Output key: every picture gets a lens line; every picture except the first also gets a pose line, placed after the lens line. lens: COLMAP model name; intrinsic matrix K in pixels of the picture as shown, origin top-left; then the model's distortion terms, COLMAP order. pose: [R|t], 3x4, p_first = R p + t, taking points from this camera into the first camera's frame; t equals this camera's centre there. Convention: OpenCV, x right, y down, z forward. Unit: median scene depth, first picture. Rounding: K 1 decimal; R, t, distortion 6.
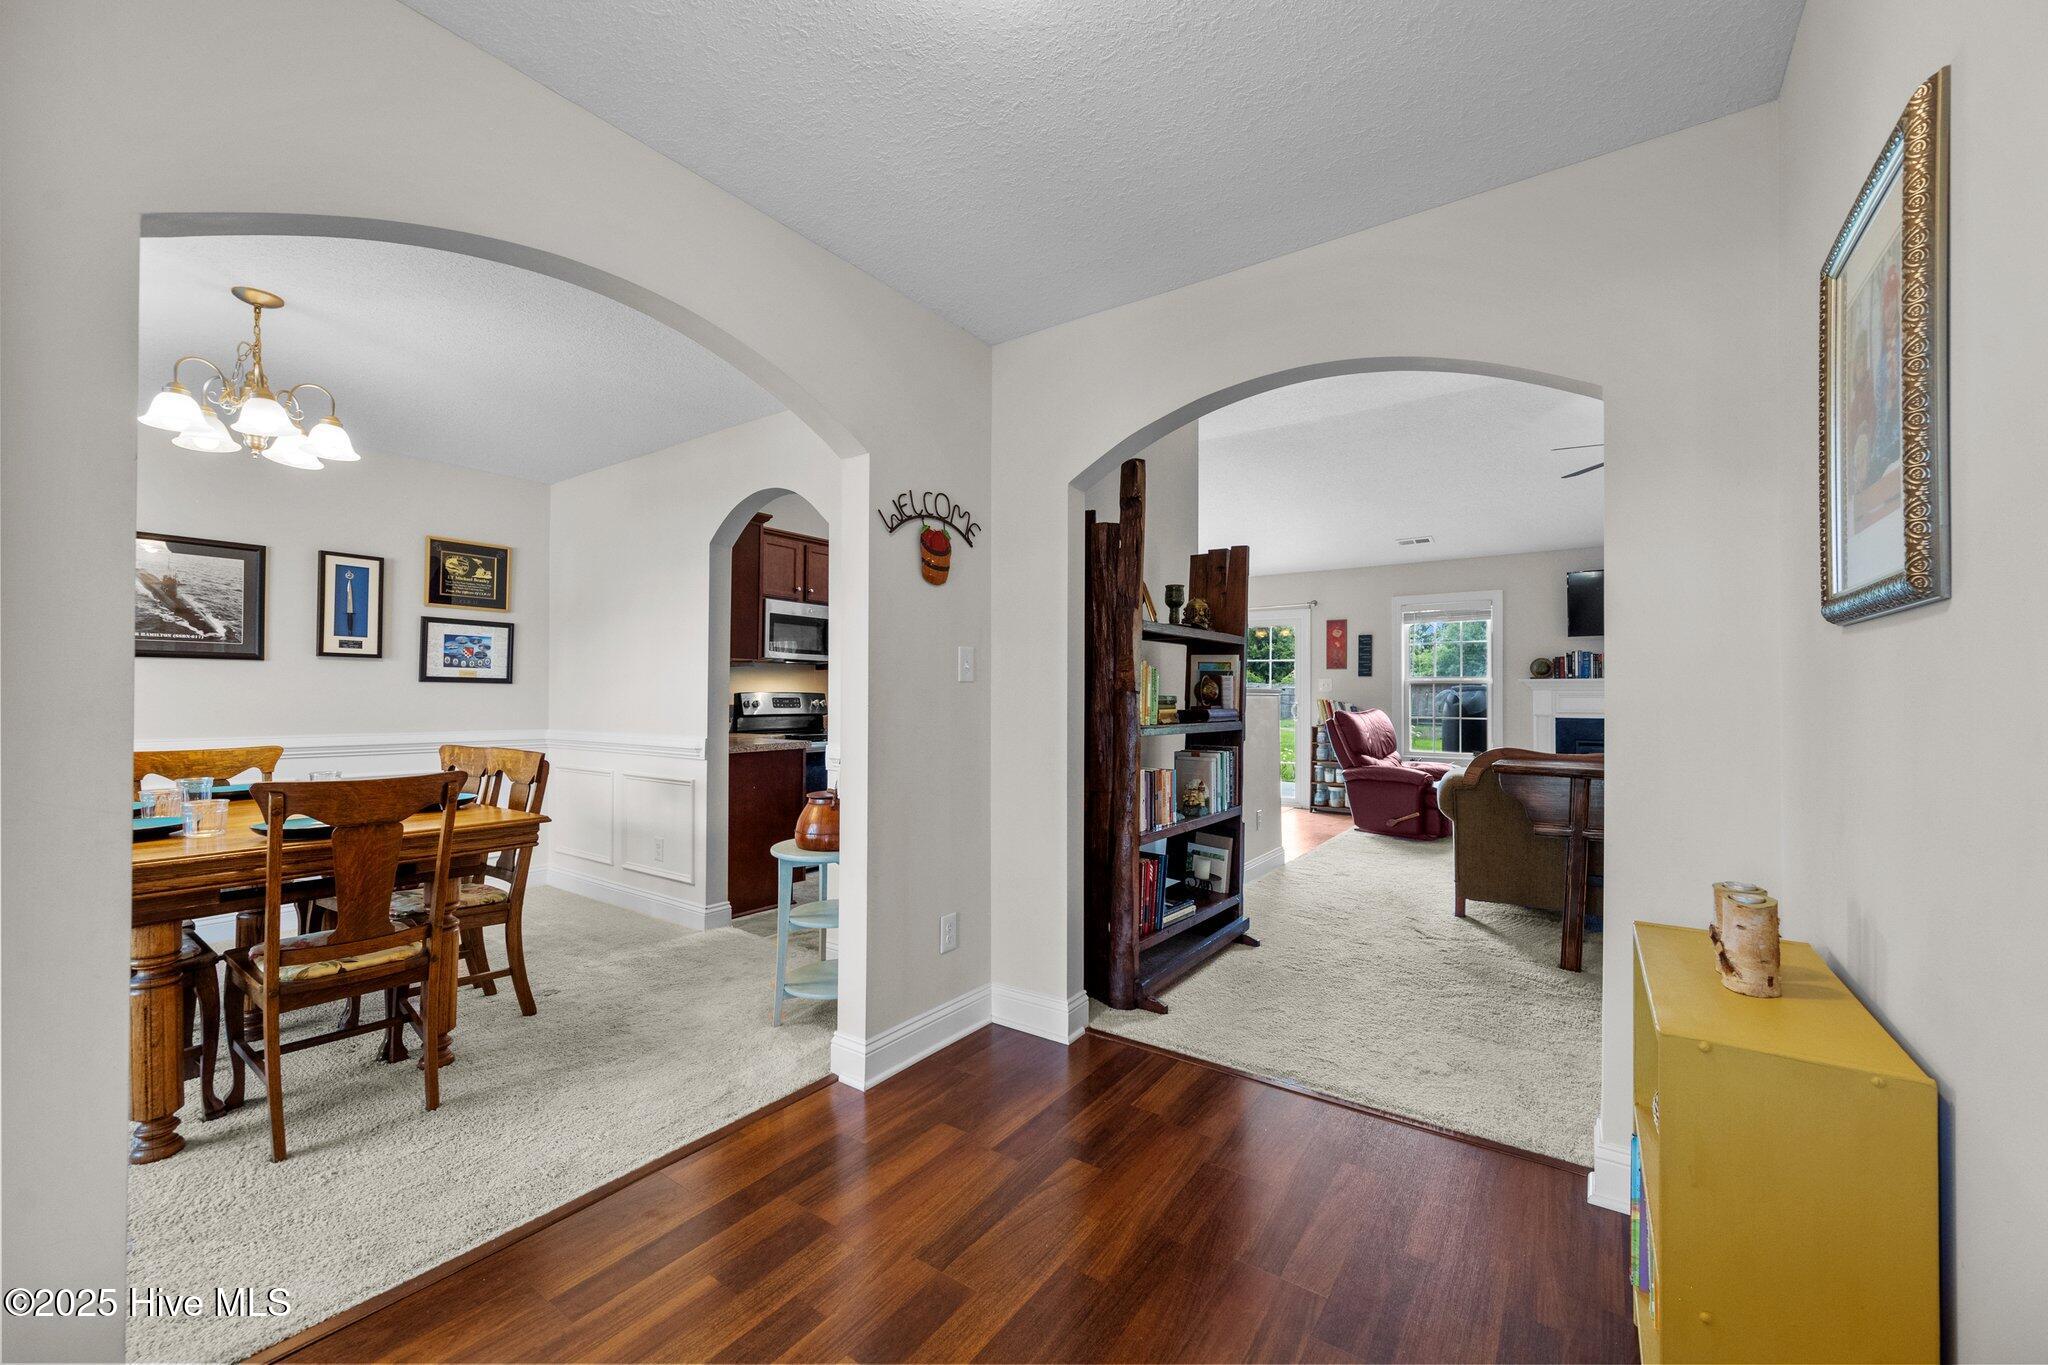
lens RADIAL K [[800.9, 0, 1026.1], [0, 800.9, 695.9], [0, 0, 1]] dist [0.002260, 0.000109]
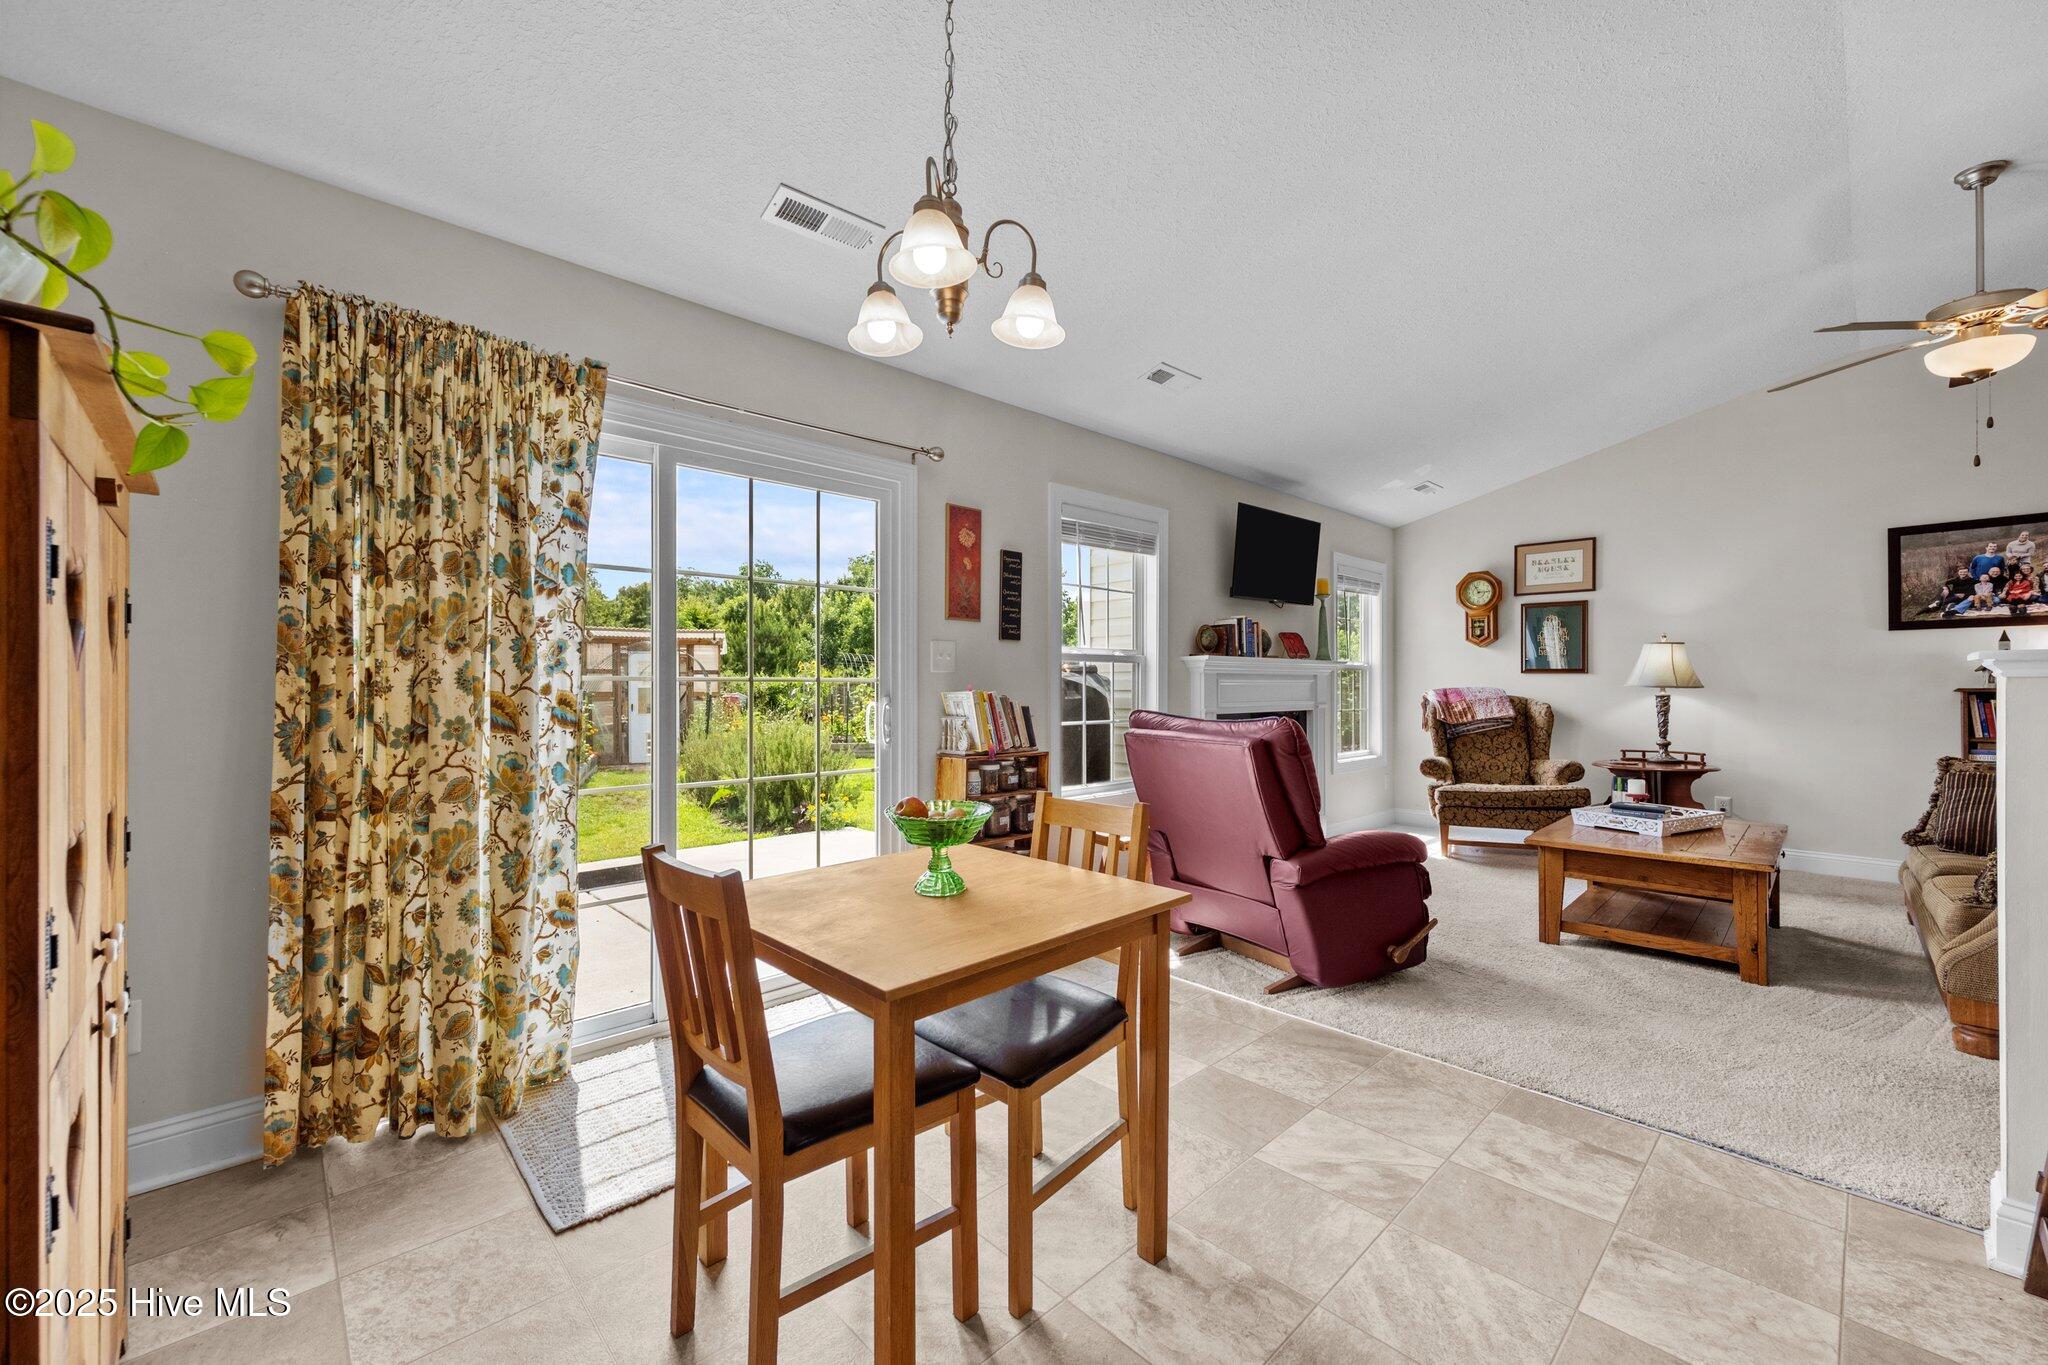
lens RADIAL K [[809.3, 0, 1029.2], [0, 809.3, 685.2], [0, 0, 1]] dist [0.000405, 0.000416]
pose [[0.184315, -0.003272, 0.982862, -0.038546], [0.003782, 0.999989, 0.002620, -0.000004], [-0.982860, 0.003234, 0.184325, 1.011624]]
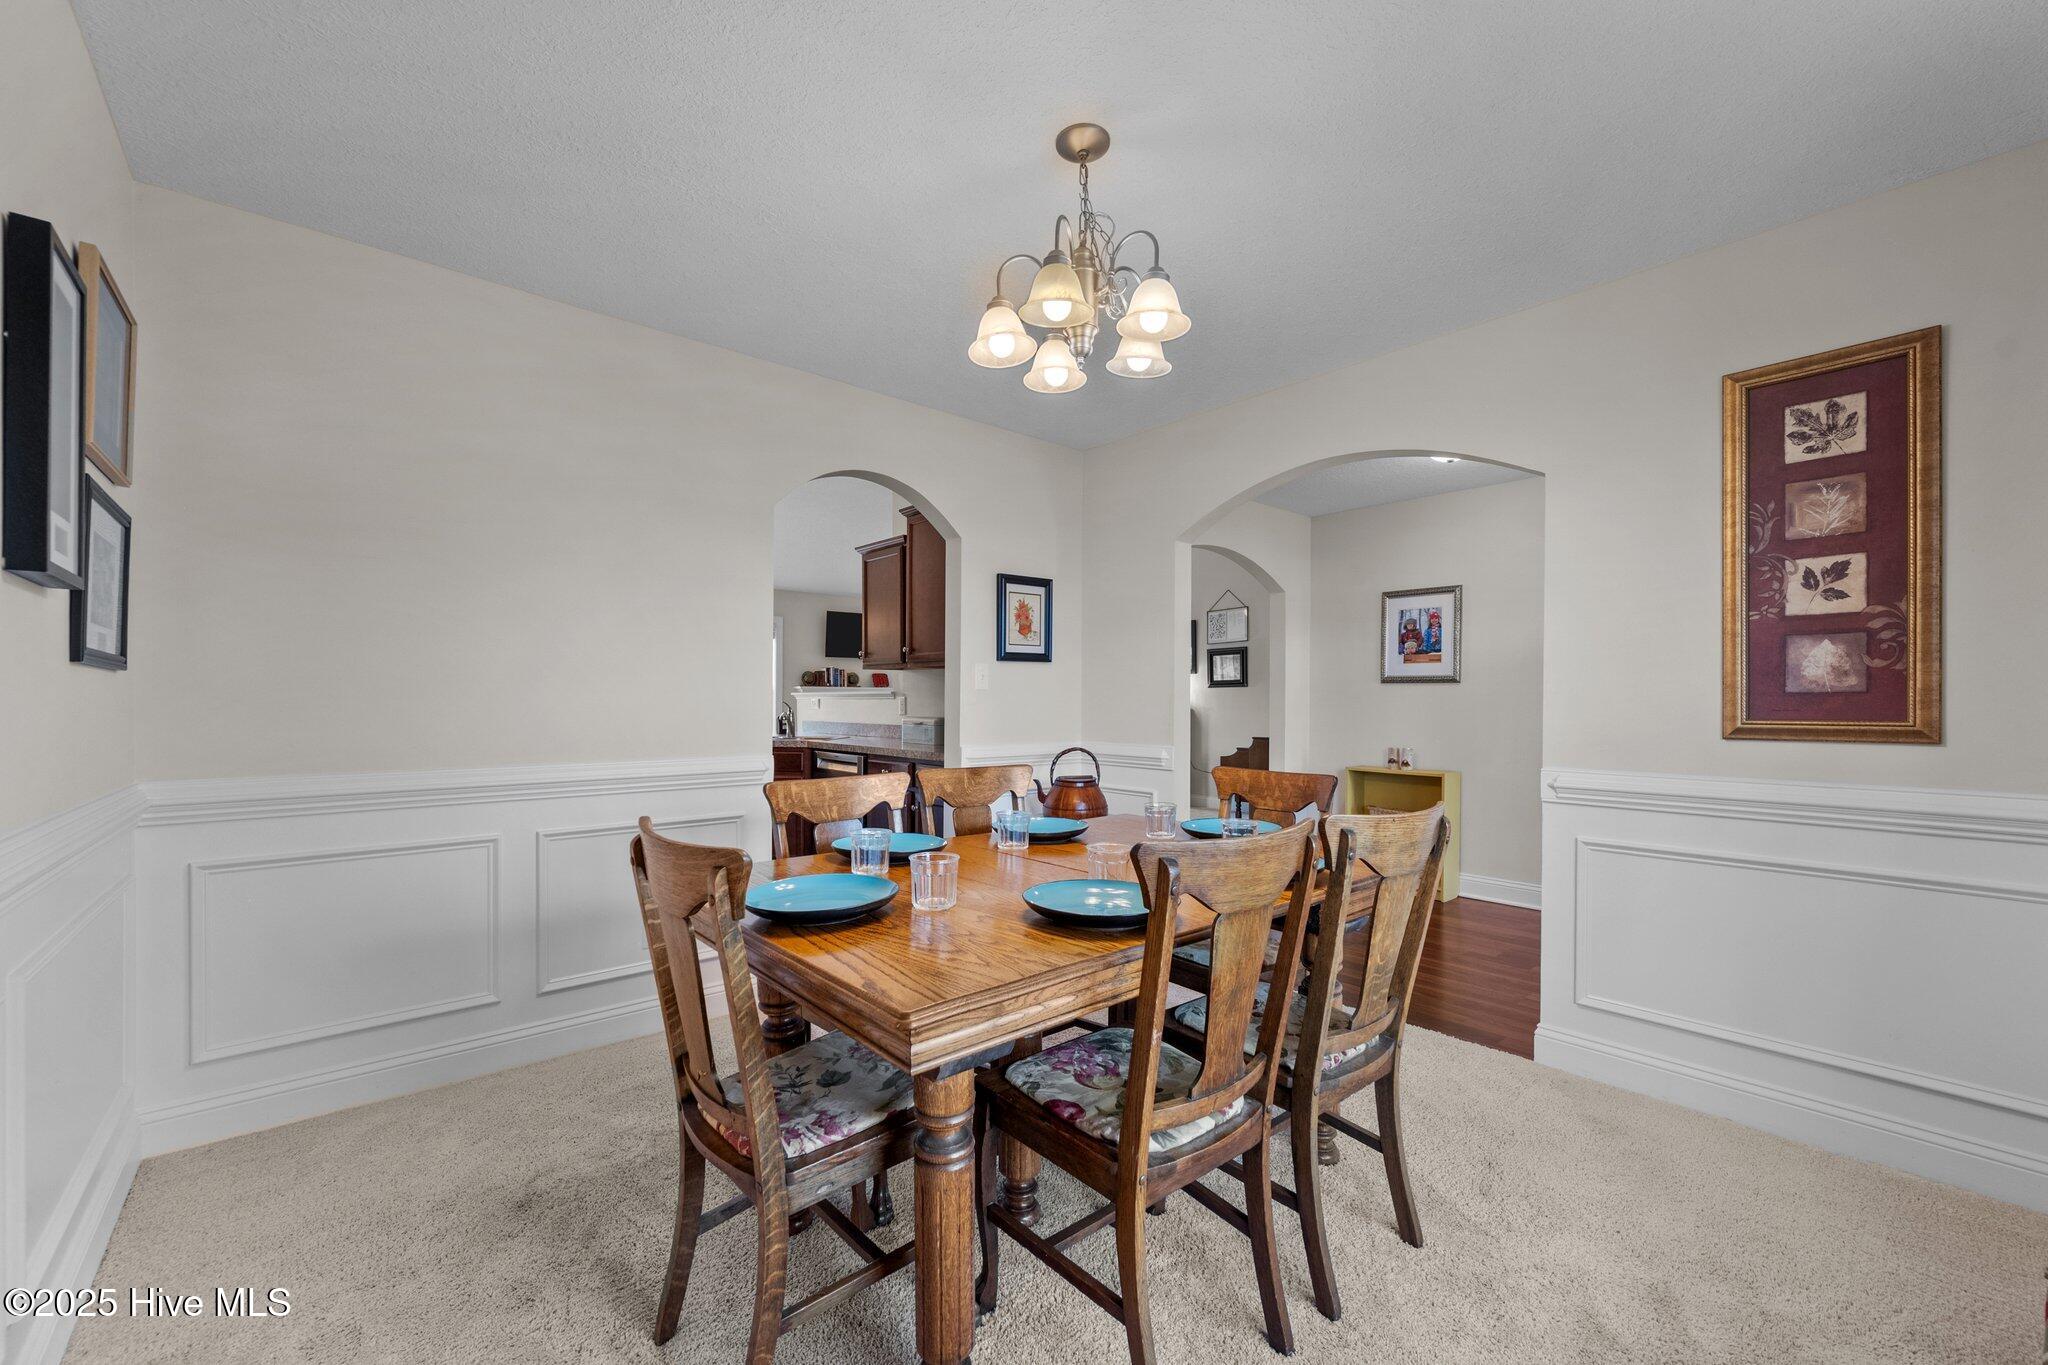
lens RADIAL K [[812.0, 0, 1026.9], [0, 812.0, 690.8], [0, 0, 1]] dist [0.000926, -0.000080]
pose [[0.229015, 0.009198, 0.973380, -0.607387], [-0.001604, 0.999958, -0.009072, -0.002400], [-0.973422, 0.000516, 0.229020, 0.321063]]
